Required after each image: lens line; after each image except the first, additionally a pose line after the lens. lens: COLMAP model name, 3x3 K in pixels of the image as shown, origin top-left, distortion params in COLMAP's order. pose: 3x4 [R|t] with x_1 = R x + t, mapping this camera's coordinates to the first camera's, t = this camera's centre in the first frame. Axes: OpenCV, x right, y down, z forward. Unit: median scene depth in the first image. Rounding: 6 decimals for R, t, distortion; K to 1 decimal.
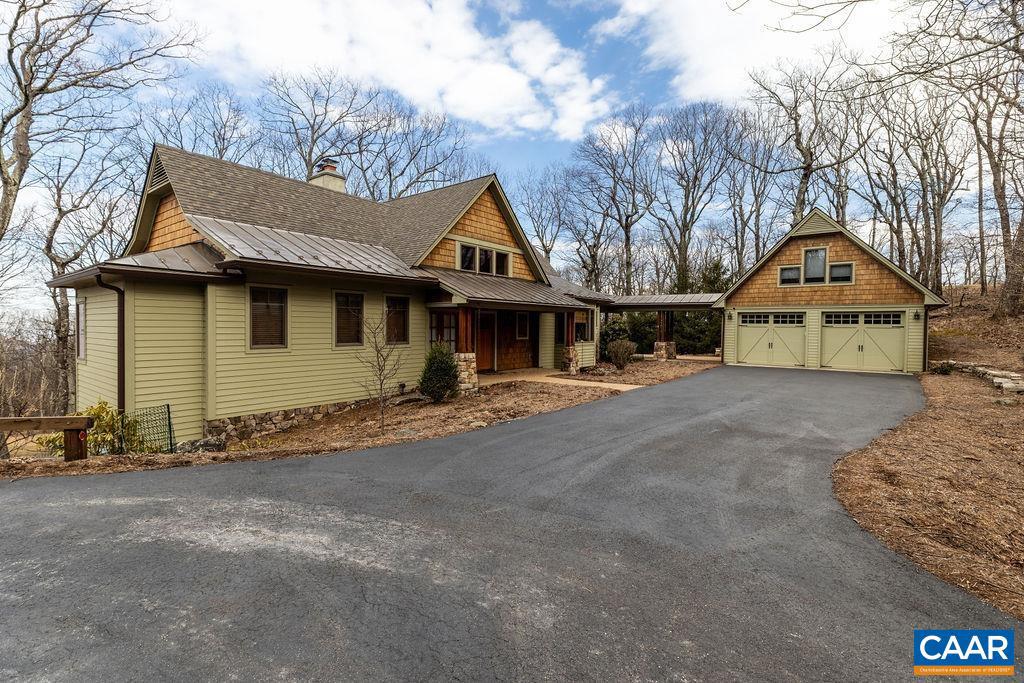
lens RADIAL K [[420.6, 0, 519.1], [0, 420.6, 335.0], [0, 0, 1]] dist [0.000946, 0.000164]
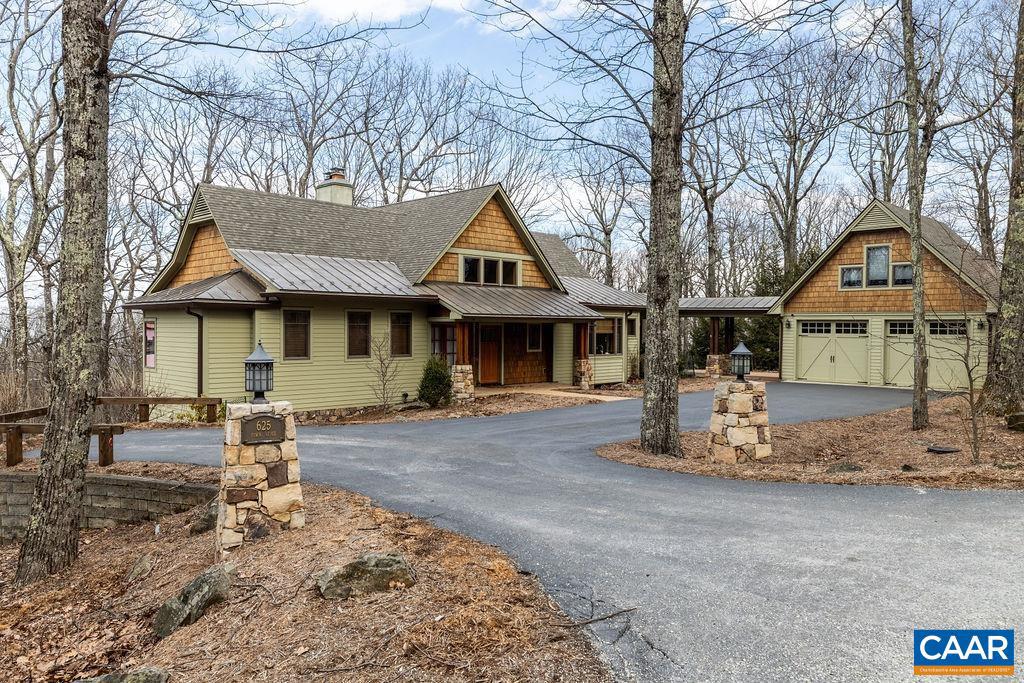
lens RADIAL K [[623.2, 0, 509.6], [0, 623.2, 340.0], [0, 0, 1]] dist [-0.008479, -0.002003]
pose [[0.991226, -0.001849, -0.132162, 0.135423], [0.001028, 0.999980, -0.006286, -0.007258], [0.132170, 0.006096, 0.991208, -0.374101]]
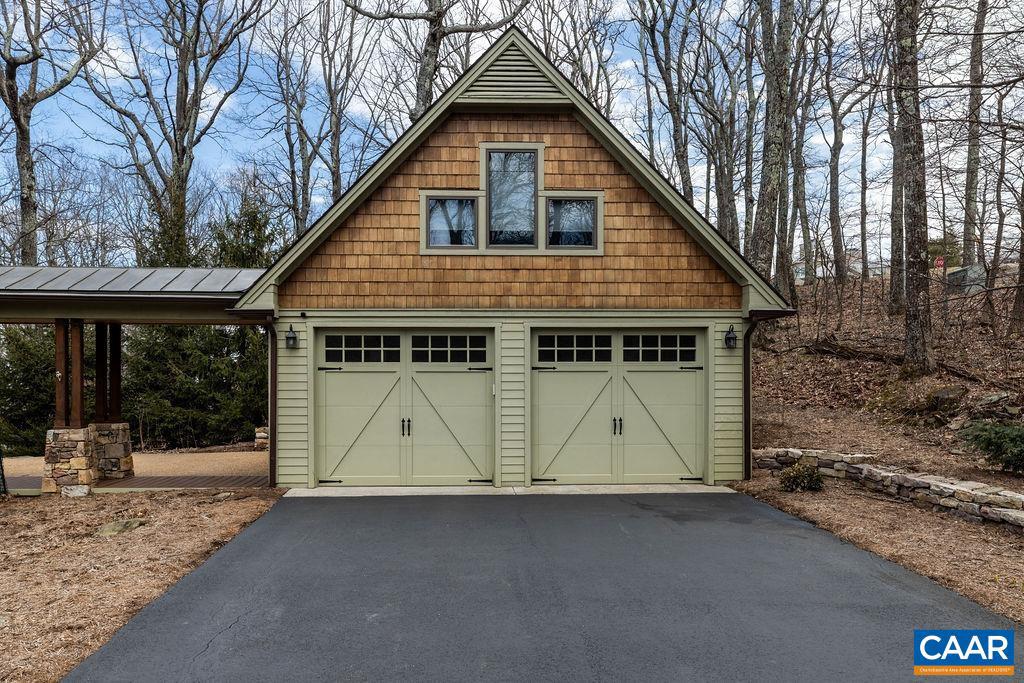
lens RADIAL K [[793.5, 0, 500.6], [0, 793.5, 379.2], [0, 0, 1]] dist [0.009875, -0.003486]
pose [[0.743999, -0.017212, 0.667959, 0.265651], [0.024486, 0.999699, -0.001514, -0.011945], [-0.667732, 0.017482, 0.744197, 0.547619]]
